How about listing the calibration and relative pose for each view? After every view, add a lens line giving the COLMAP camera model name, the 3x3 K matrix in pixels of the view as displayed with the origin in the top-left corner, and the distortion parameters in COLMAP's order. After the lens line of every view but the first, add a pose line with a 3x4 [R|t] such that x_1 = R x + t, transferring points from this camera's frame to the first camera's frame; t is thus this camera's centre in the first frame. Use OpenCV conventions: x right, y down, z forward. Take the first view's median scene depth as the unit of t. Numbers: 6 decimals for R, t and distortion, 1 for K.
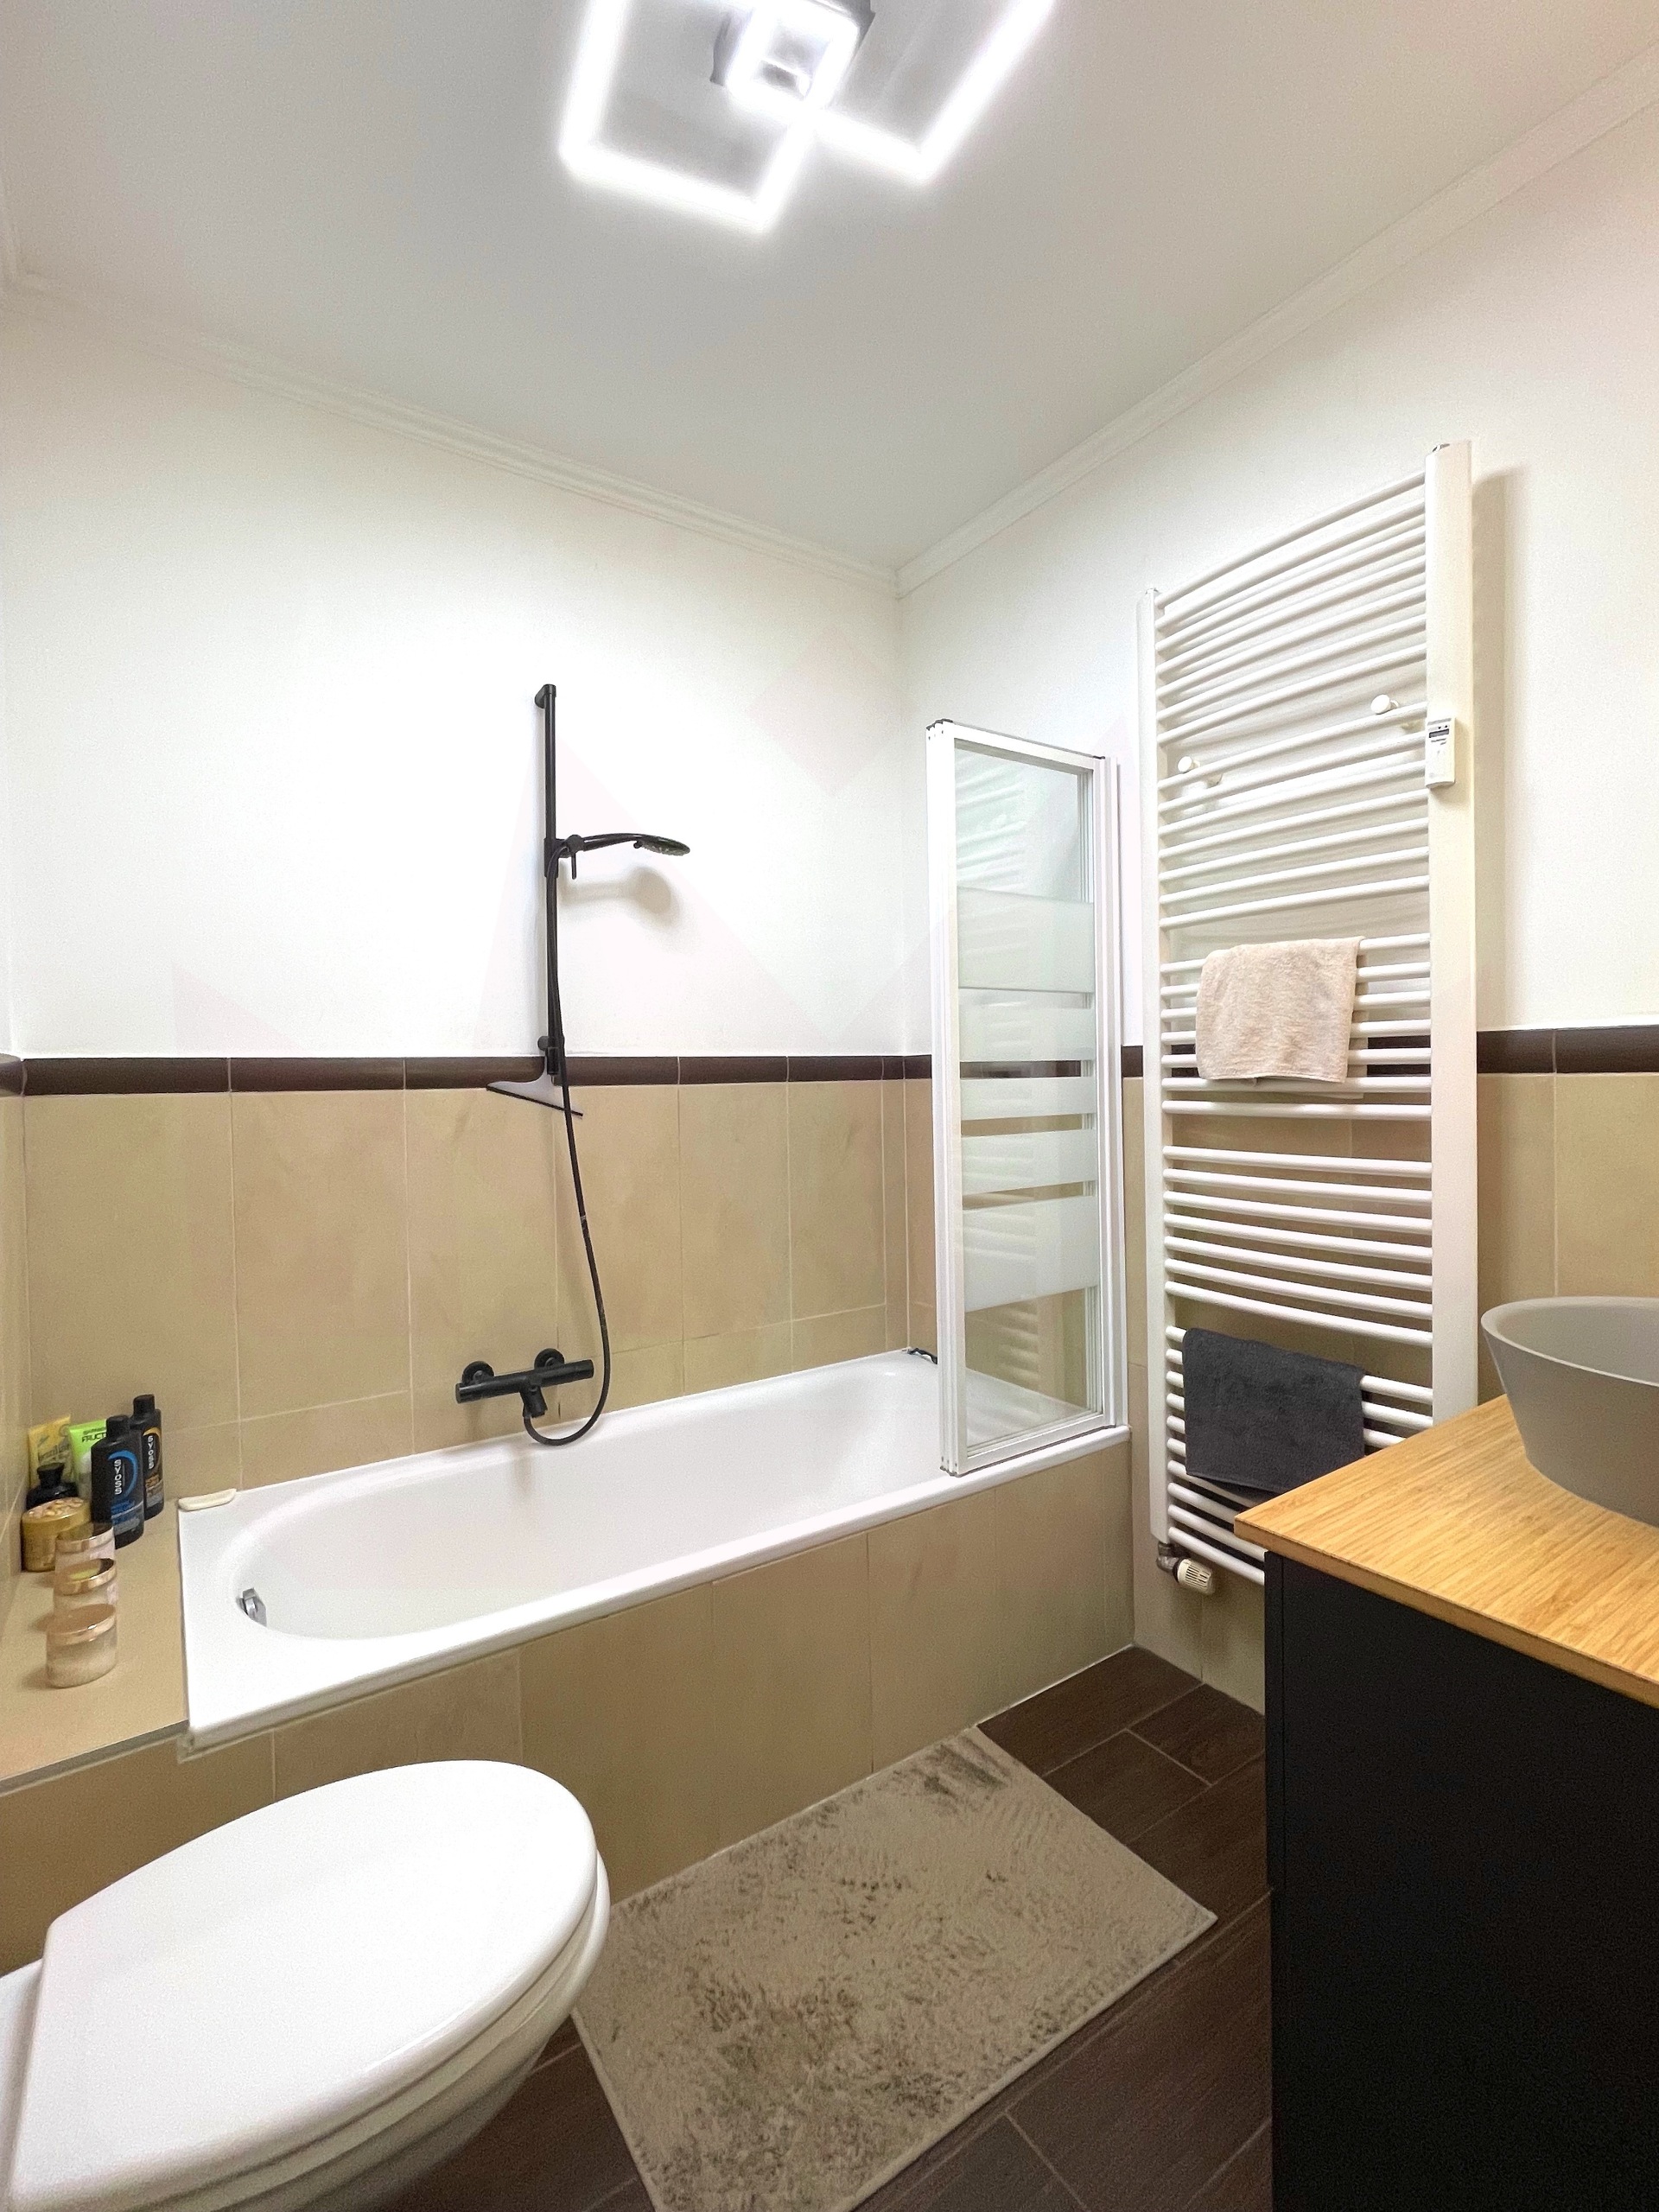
lens RADIAL K [[976.4, 0, 825.4], [0, 976.4, 1115.9], [0, 0, 1]] dist [-0.003845, -0.000264]
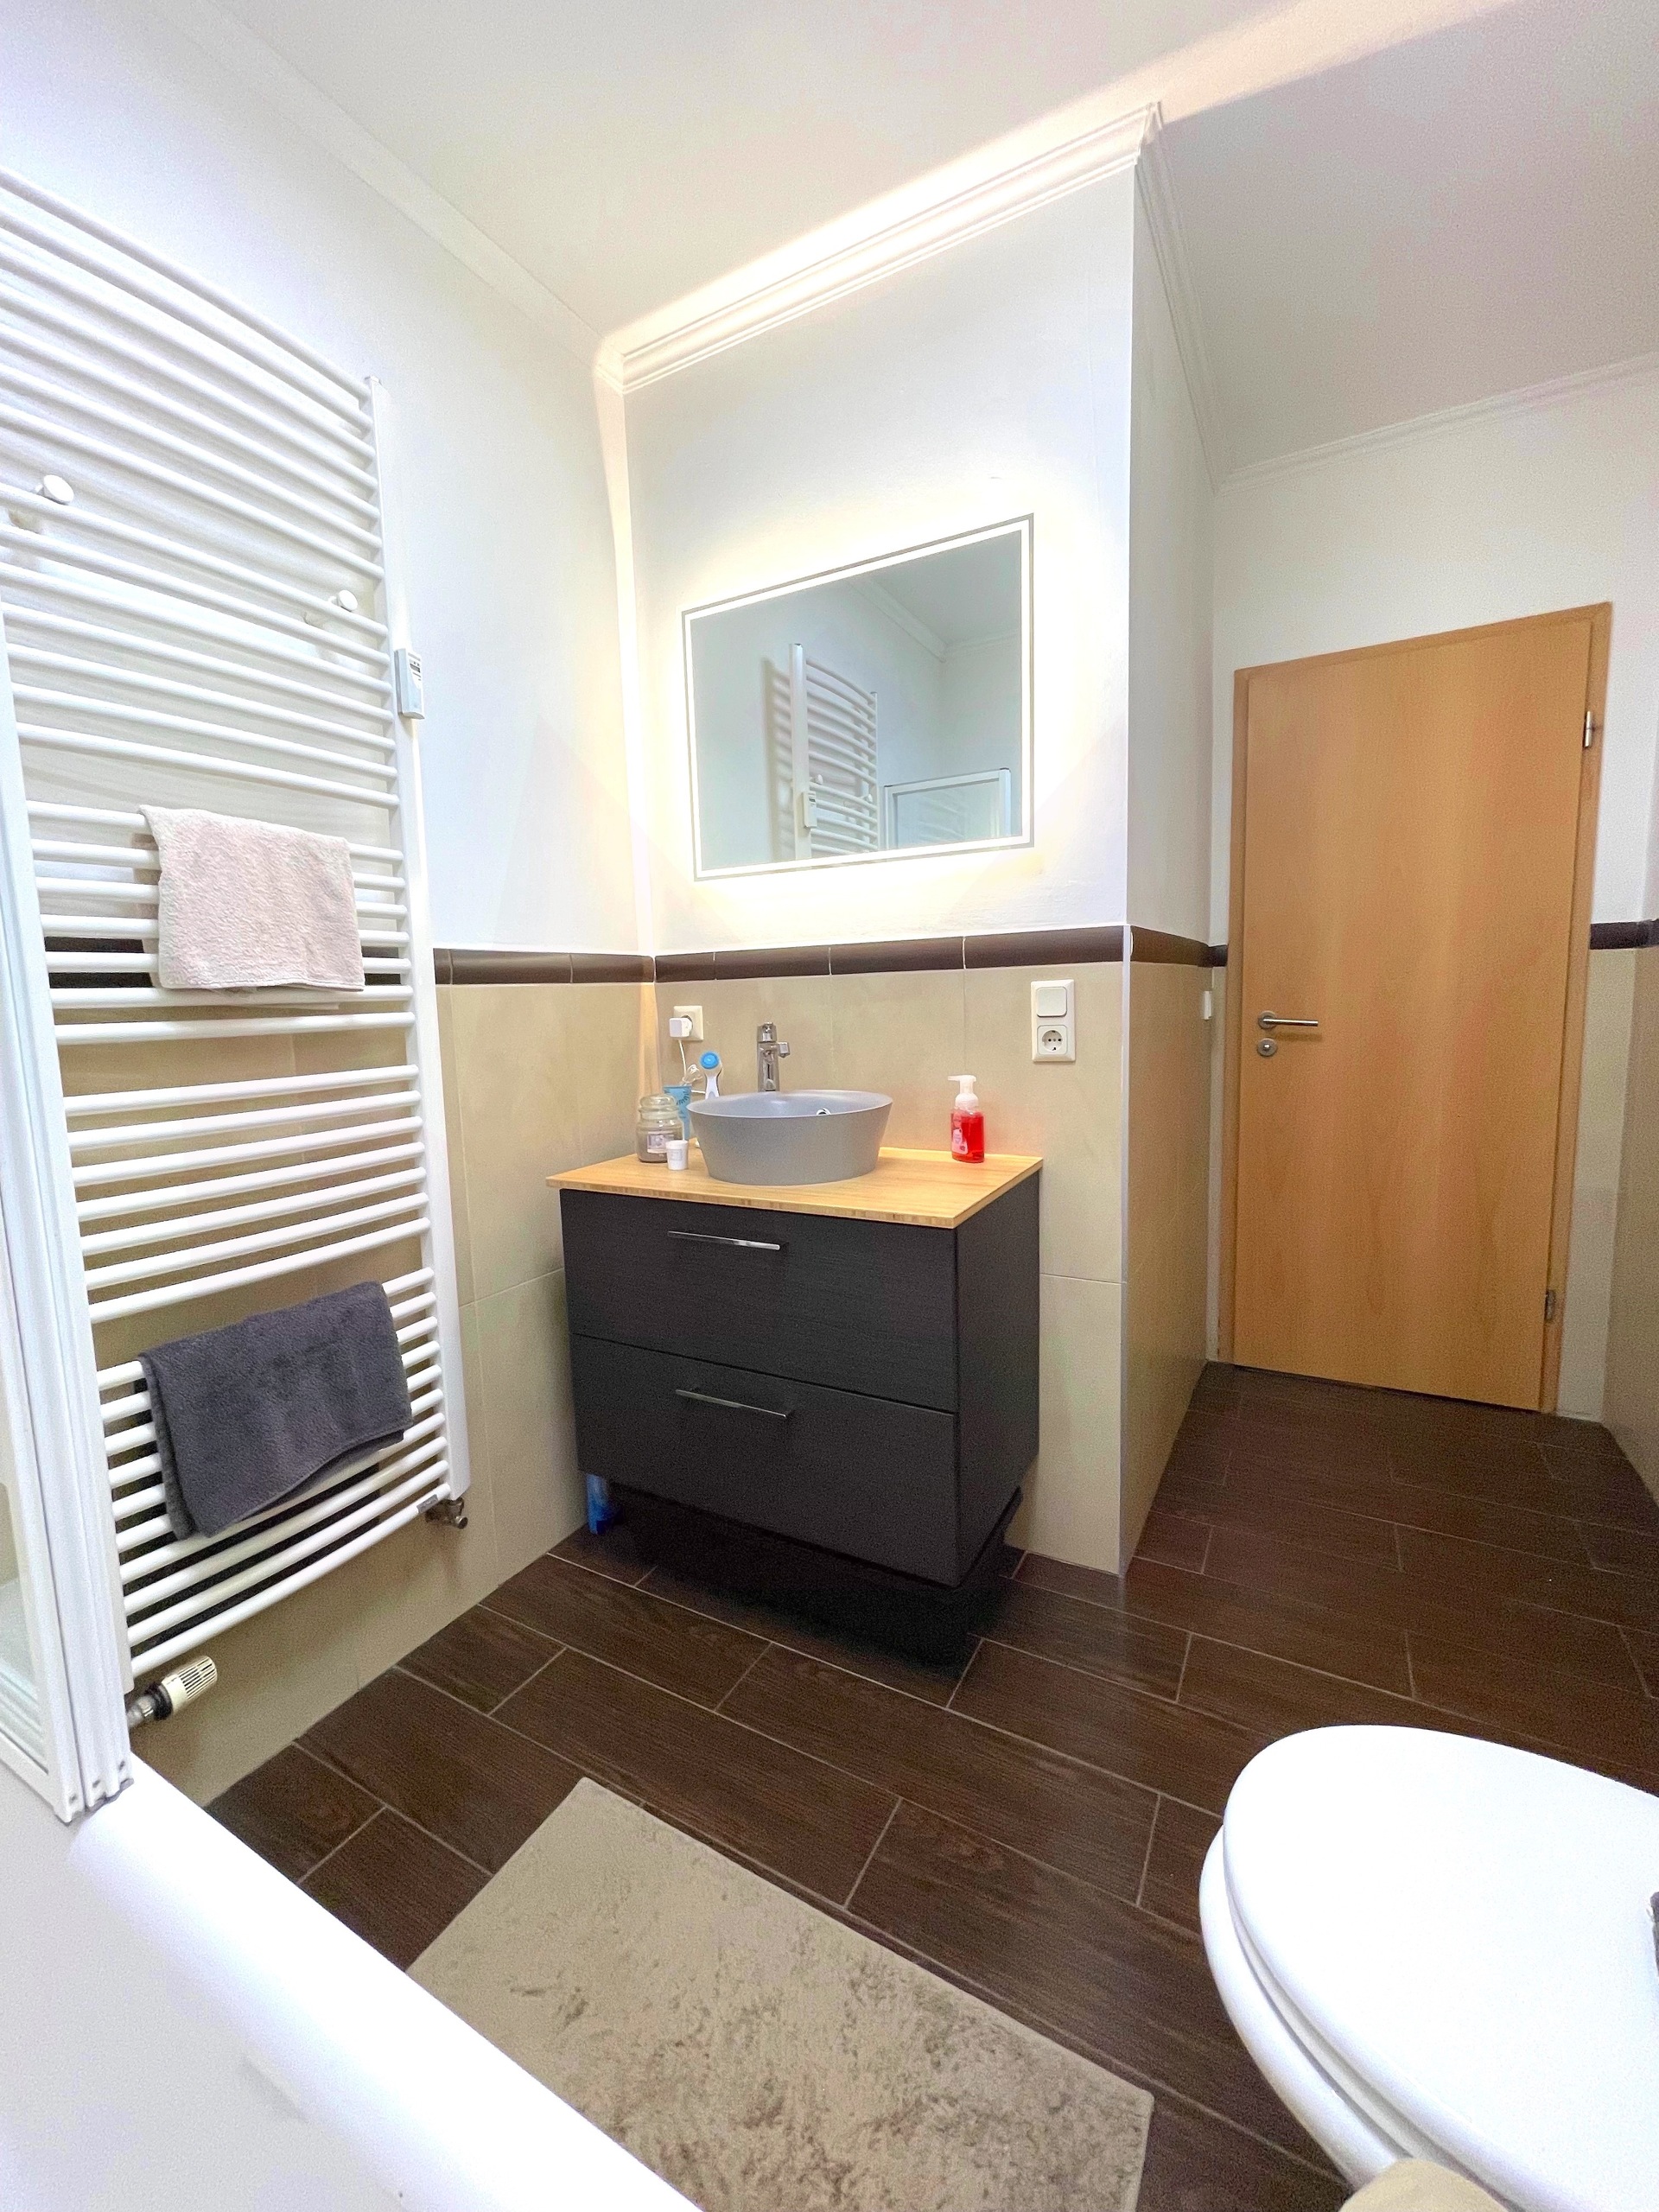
lens RADIAL K [[899.2, 0, 826.1], [0, 899.2, 1086.6], [0, 0, 1]] dist [-0.001996, -0.000331]
pose [[-0.450834, -0.083192, 0.888722, -0.437441], [0.053686, 0.991318, 0.120030, -0.021788], [-0.890992, 0.101826, -0.442454, 0.937876]]
